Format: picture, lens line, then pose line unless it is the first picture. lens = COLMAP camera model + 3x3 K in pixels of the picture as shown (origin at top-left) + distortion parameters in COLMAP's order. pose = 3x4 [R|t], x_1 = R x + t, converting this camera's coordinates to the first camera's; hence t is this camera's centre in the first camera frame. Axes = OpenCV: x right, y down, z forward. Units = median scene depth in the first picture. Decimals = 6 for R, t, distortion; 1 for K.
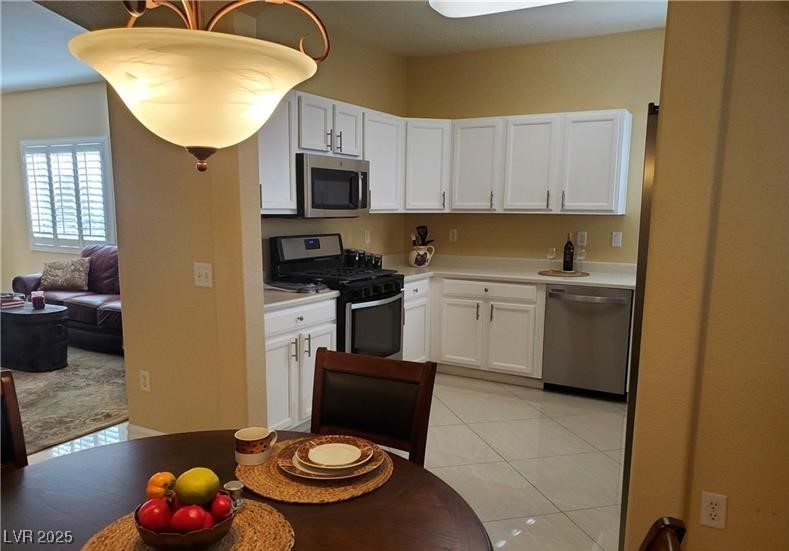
lens RADIAL K [[621.8, 0, 394.5], [0, 621.8, 318.1], [0, 0, 1]] dist [0.003998, -0.003702]
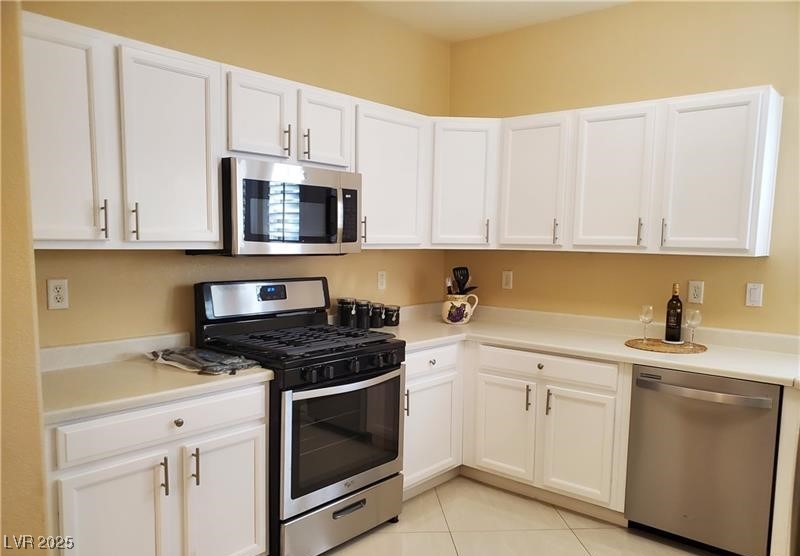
lens RADIAL K [[618.6, 0, 399.3], [0, 618.6, 302.3], [0, 0, 1]] dist [0.003205, 0.006789]
pose [[0.982645, 0.028644, -0.183270, 0.122739], [-0.042636, 0.996430, -0.072865, -0.060166], [0.180529, 0.079415, 0.980358, 0.332613]]
